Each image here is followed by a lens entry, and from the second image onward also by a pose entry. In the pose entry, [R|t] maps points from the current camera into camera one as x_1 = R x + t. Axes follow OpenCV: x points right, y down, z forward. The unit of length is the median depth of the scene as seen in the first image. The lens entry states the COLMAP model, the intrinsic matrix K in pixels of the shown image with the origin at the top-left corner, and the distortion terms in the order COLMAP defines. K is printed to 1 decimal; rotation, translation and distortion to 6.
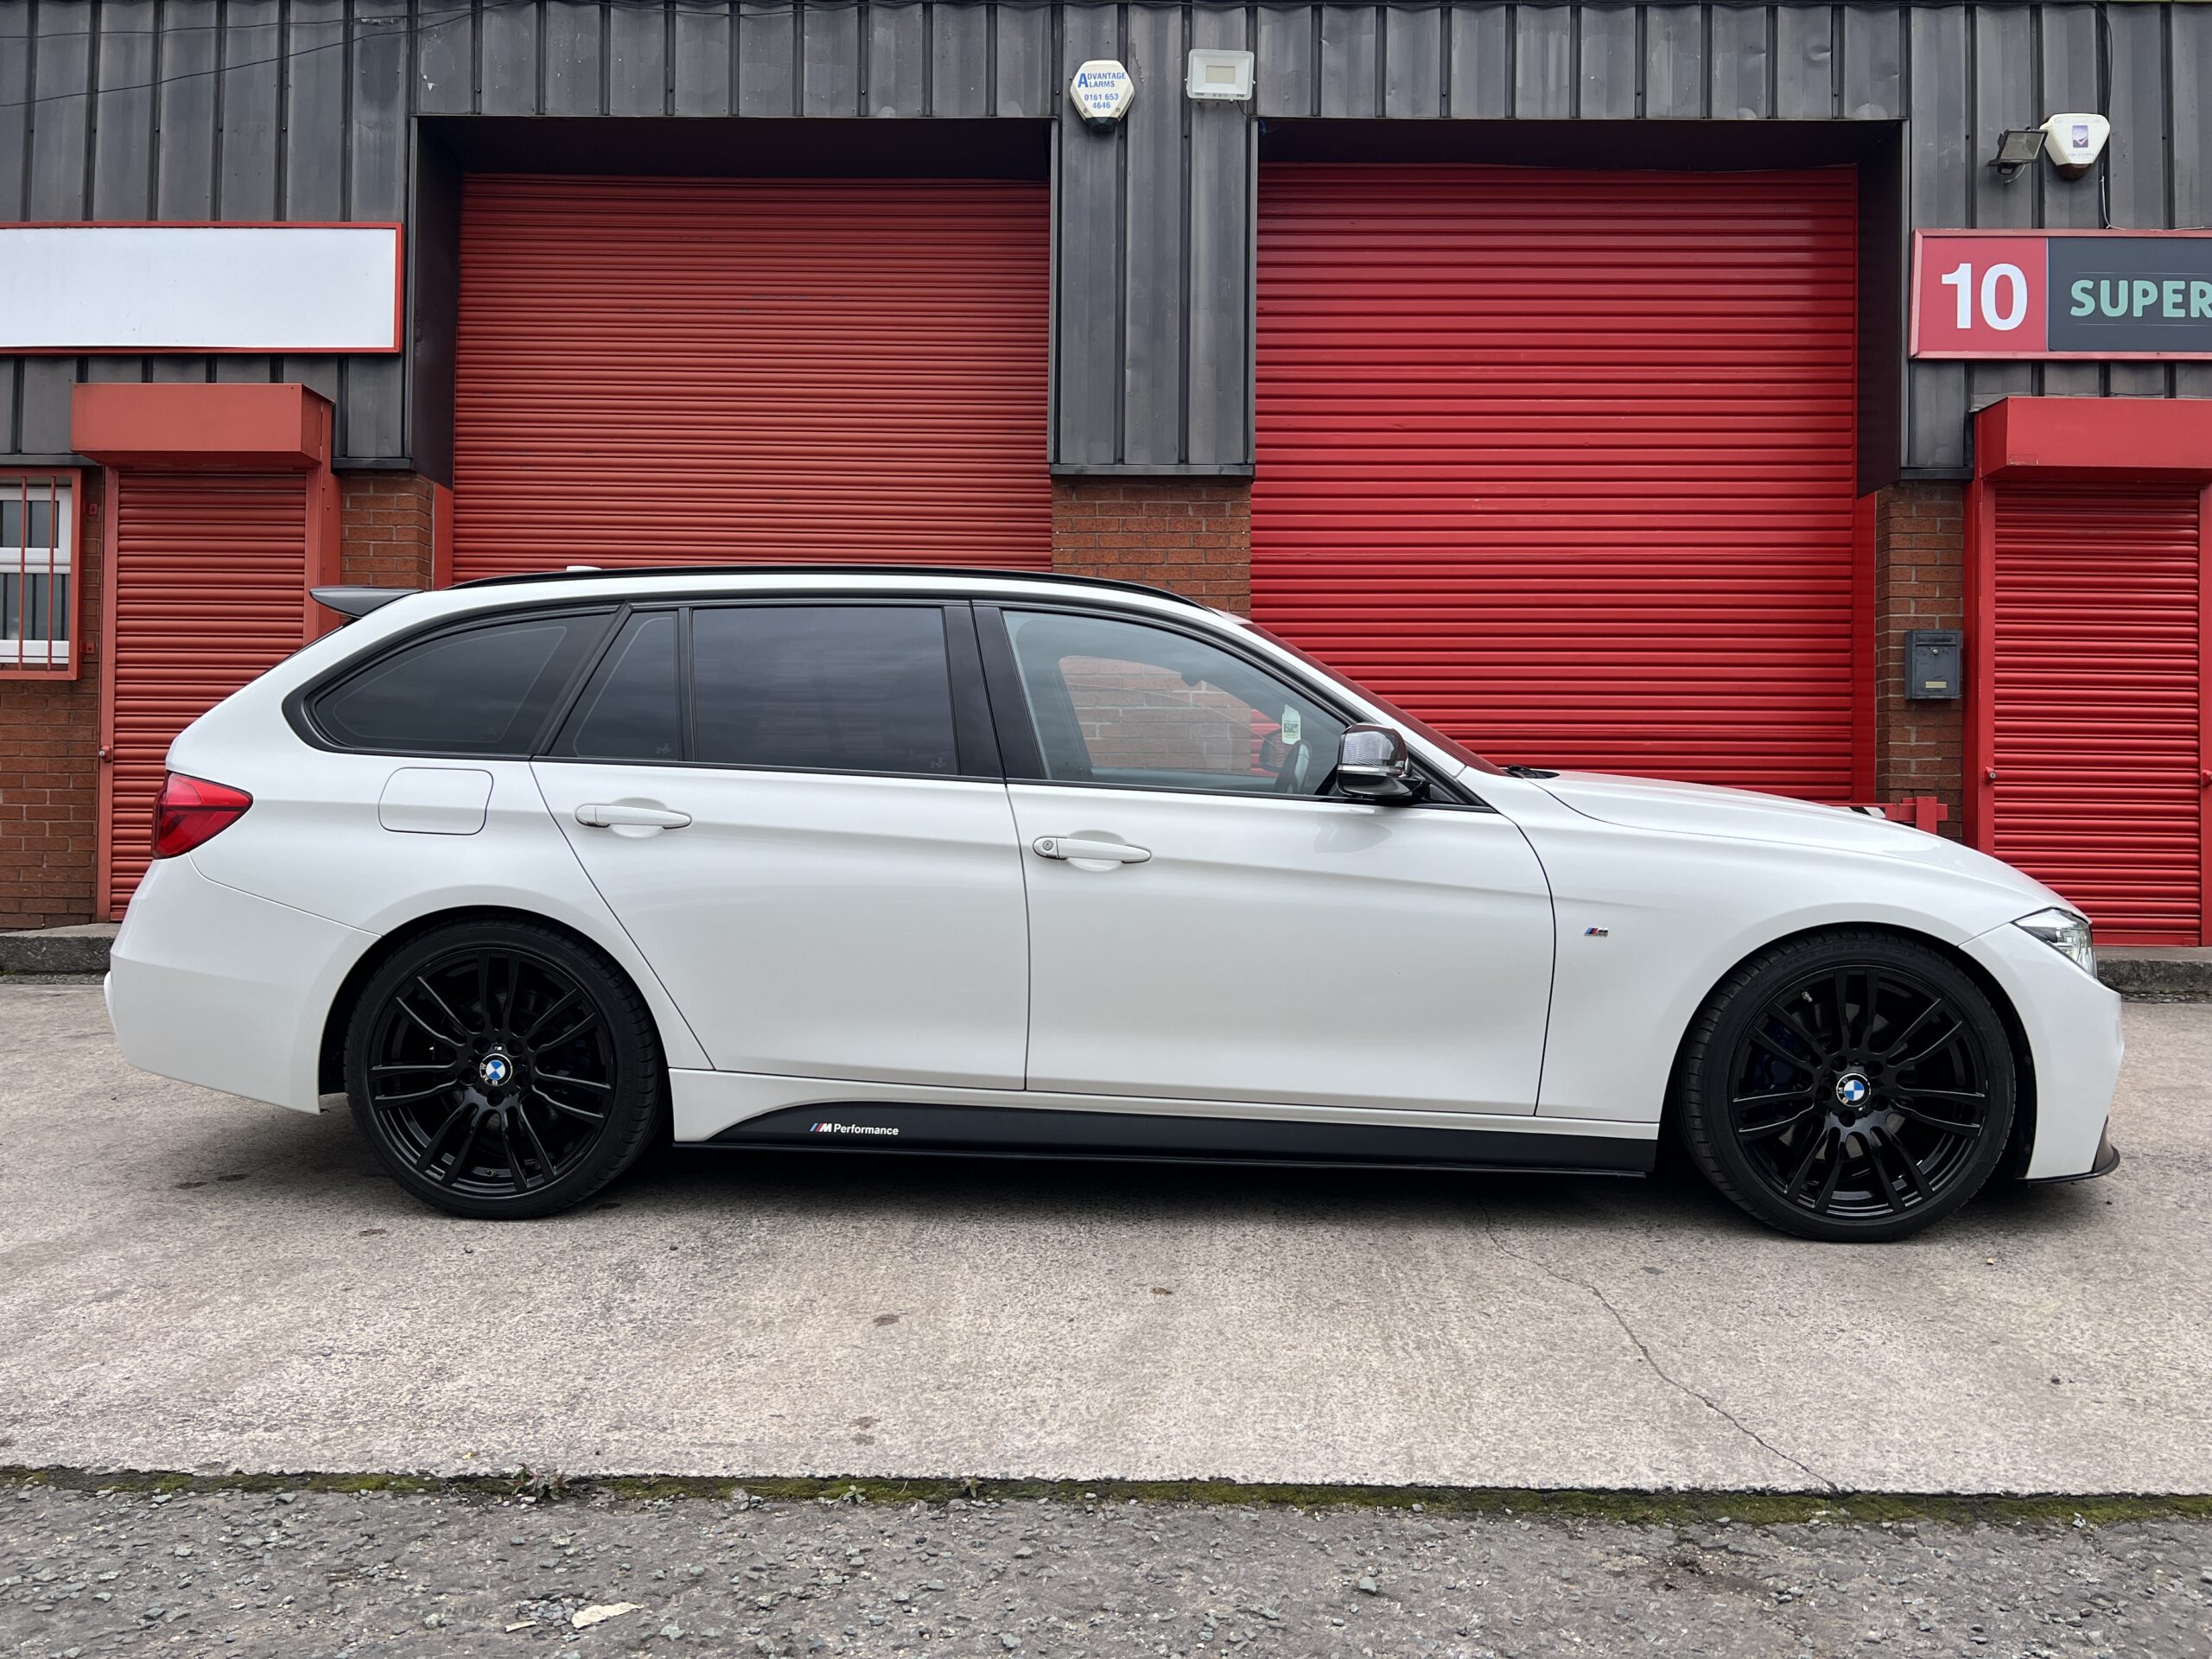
lens RADIAL K [[1688.9, 0, 1125.1], [0, 1688.9, 823.1], [0, 0, 1]] dist [0.041720, -0.053629]
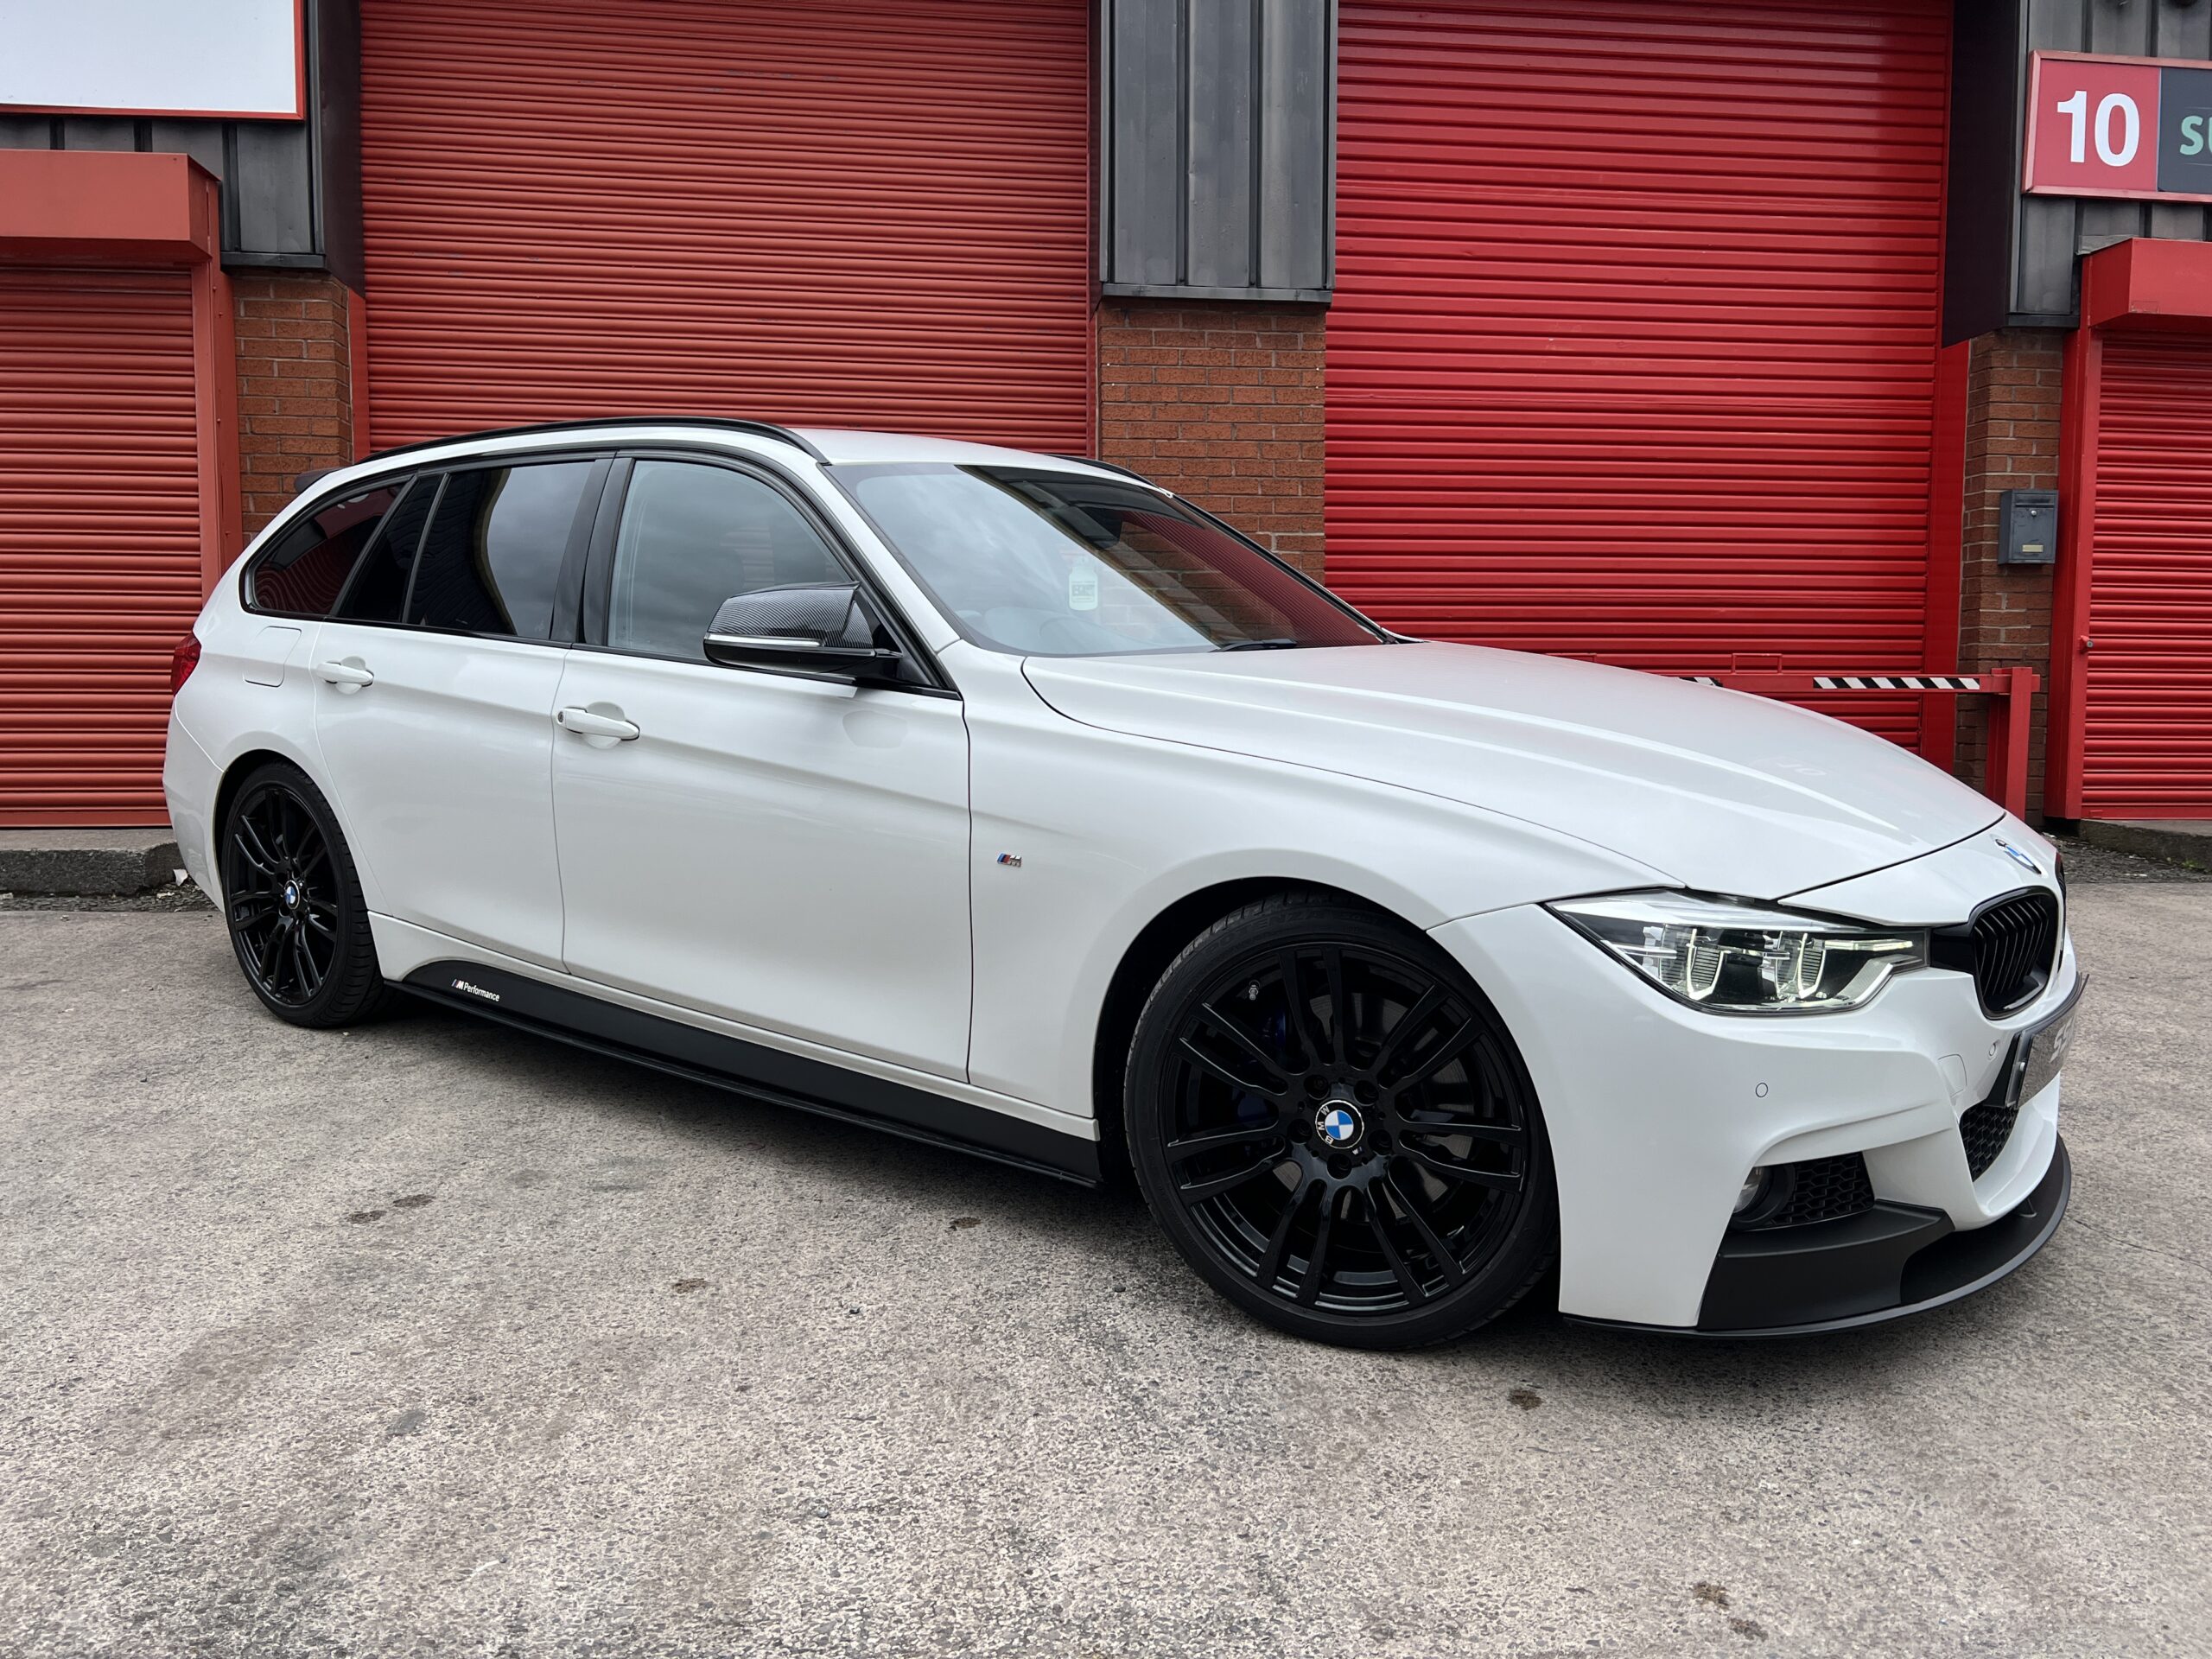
lens RADIAL K [[1688.9, 0, 1128.8], [0, 1688.9, 838.1], [0, 0, 1]] dist [0.041720, -0.053629]
pose [[0.990345, -0.016937, 0.137583, -0.155734], [0.004540, 0.995938, 0.089926, -0.007709], [-0.138548, -0.088433, 0.986400, 0.117285]]
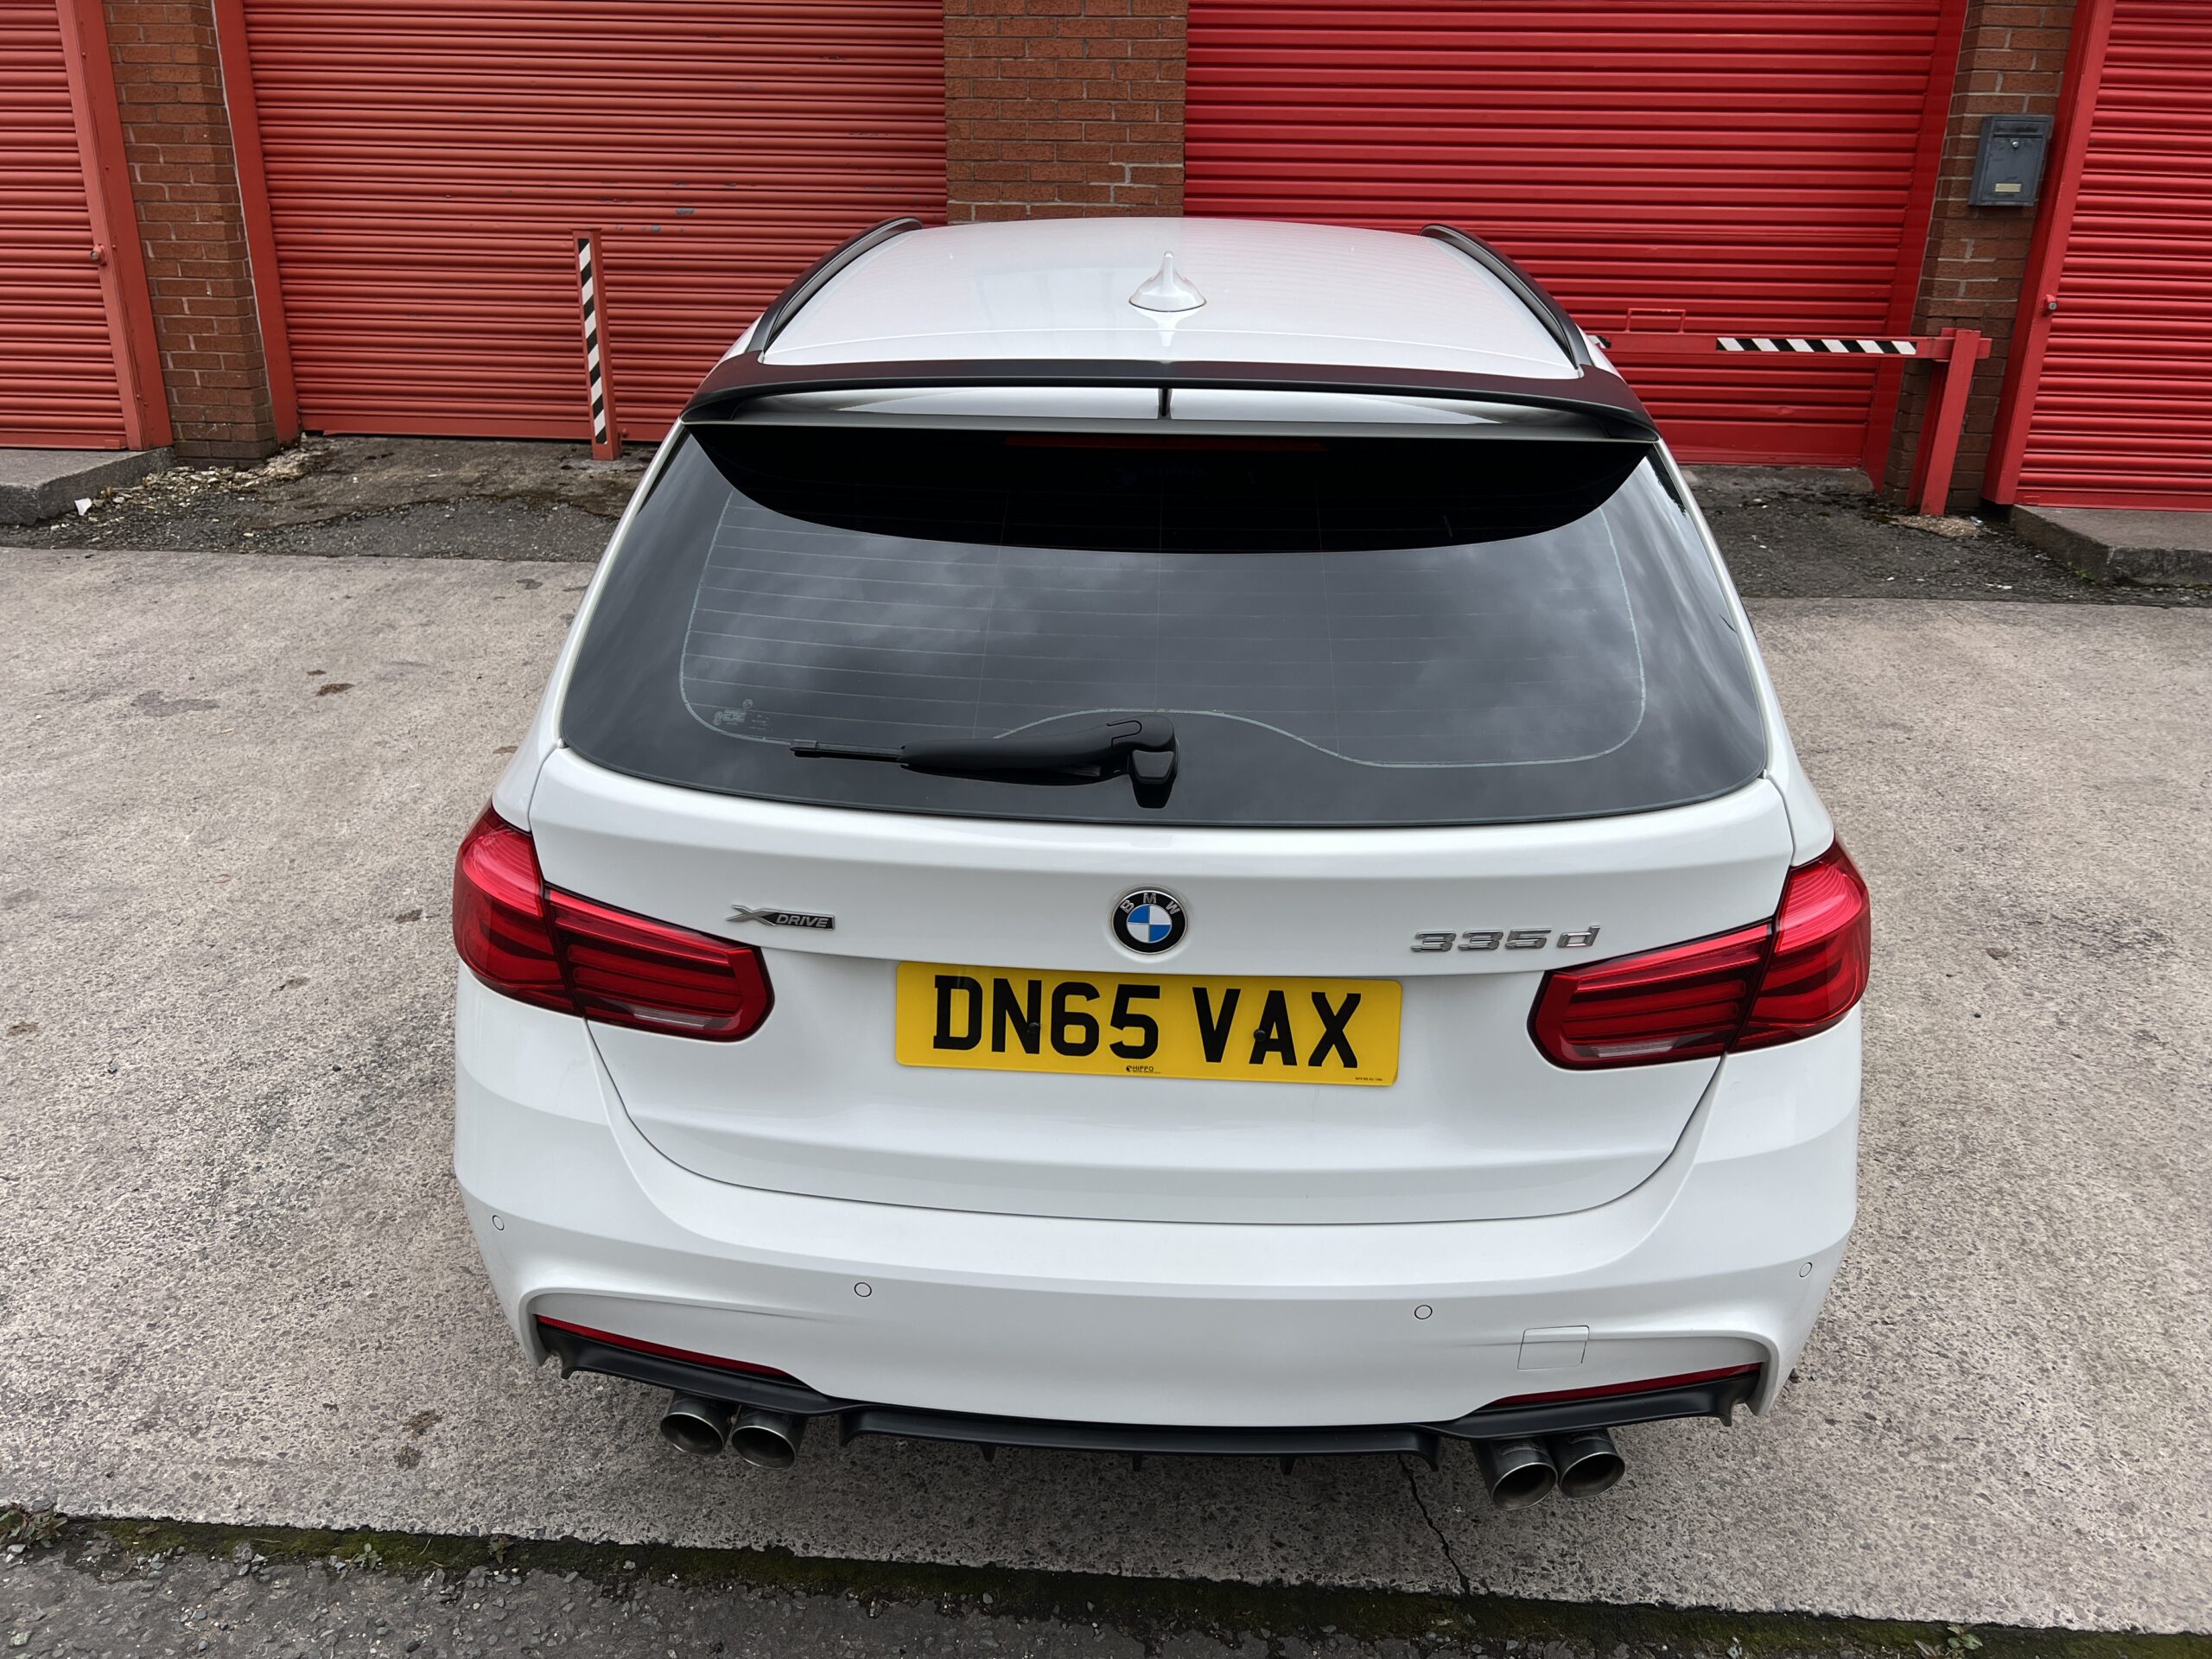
lens RADIAL K [[1688.9, 0, 1101.2], [0, 1688.9, 835.0], [0, 0, 1]] dist [0.041720, -0.053629]
pose [[0.998966, 0.024113, -0.038542, 0.074984], [-0.008365, 0.930774, 0.365499, -0.086601], [0.044688, -0.364799, 0.930013, 0.093839]]
